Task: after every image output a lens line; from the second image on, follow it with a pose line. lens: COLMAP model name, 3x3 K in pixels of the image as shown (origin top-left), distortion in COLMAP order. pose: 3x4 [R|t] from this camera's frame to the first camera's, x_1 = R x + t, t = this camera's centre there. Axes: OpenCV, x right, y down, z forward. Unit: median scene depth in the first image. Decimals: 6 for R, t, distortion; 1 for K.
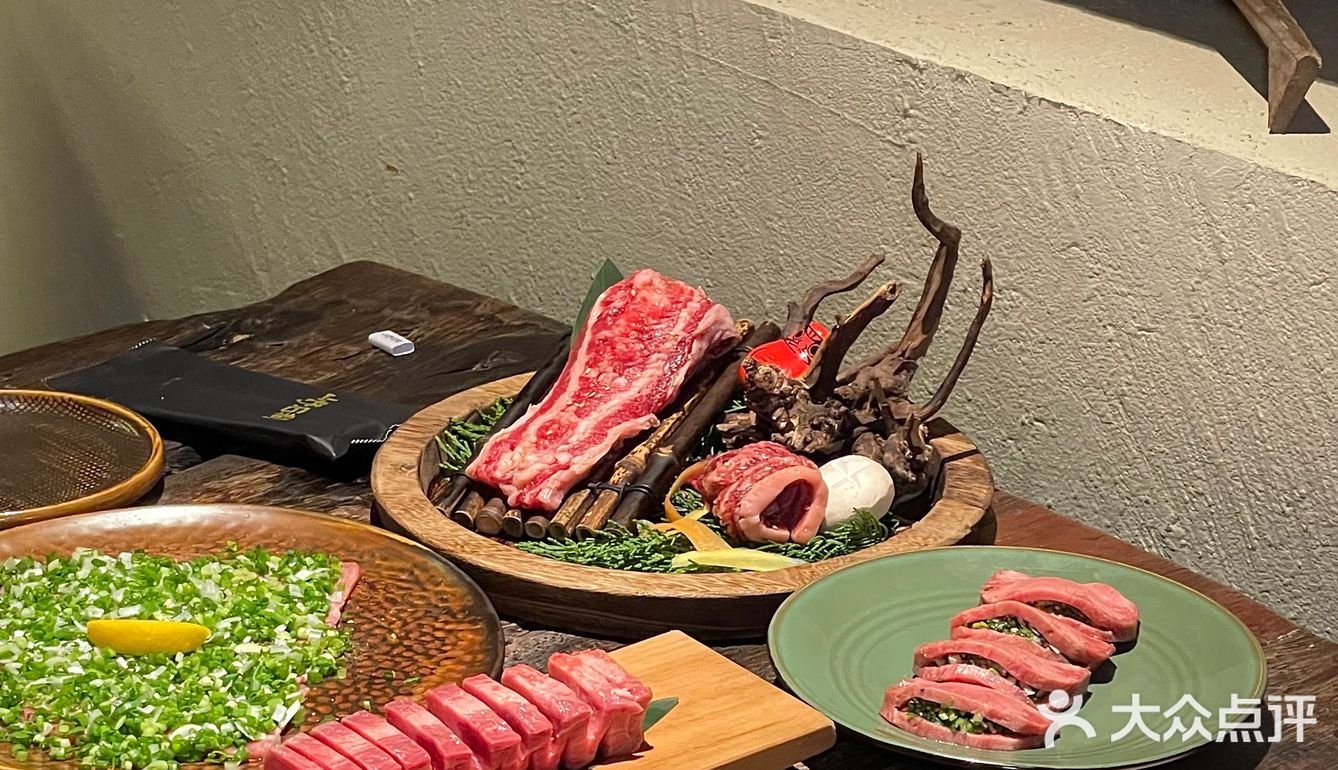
lens RADIAL K [[4174.3, 0, 669.9], [0, 4174.3, 385.1], [0, 0, 1]] dist [-0.005847, 0.000000]
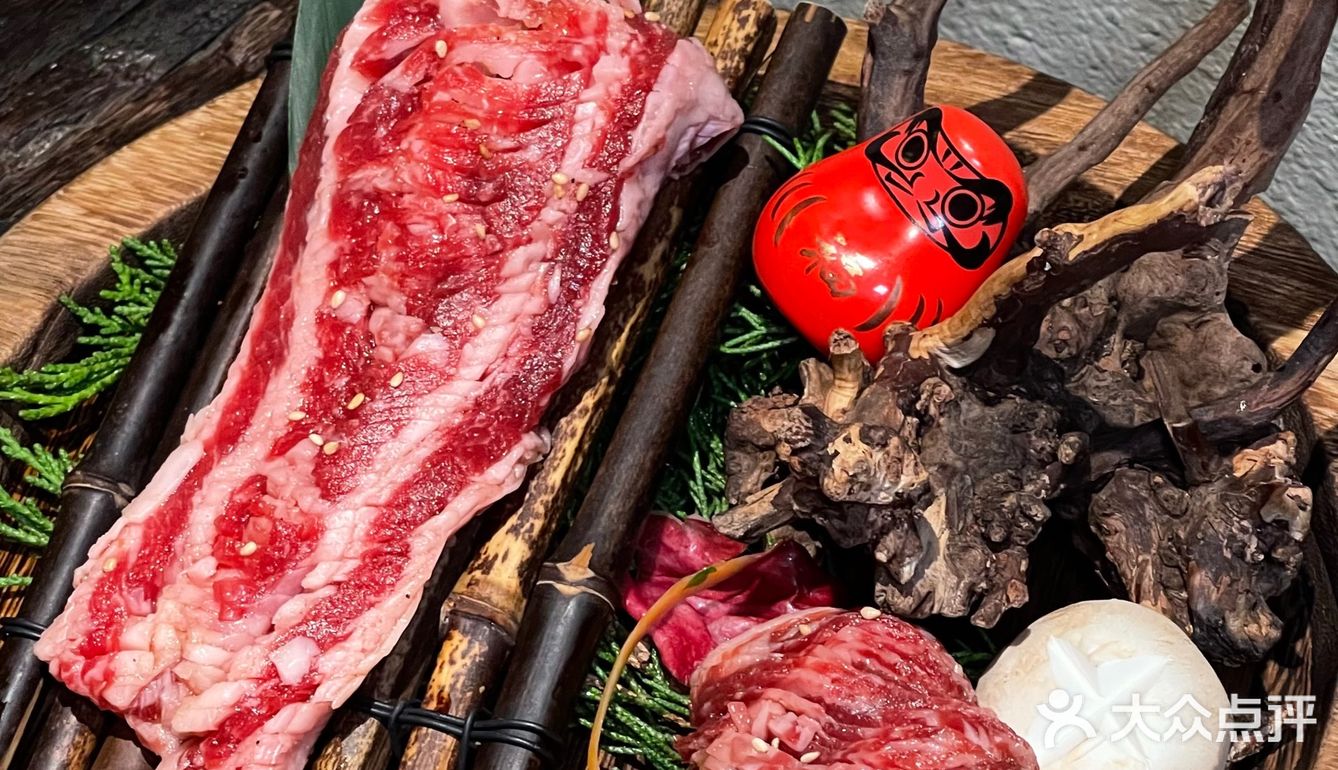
lens RADIAL K [[4174.3, 0, 666.5], [0, 4174.3, 385.0], [0, 0, 1]] dist [-0.005847, 0.000000]
pose [[0.996084, -0.088394, -0.001896, 0.008802], [0.080337, 0.895930, 0.436871, -0.153409], [-0.036918, -0.435312, 0.899522, 0.672706]]
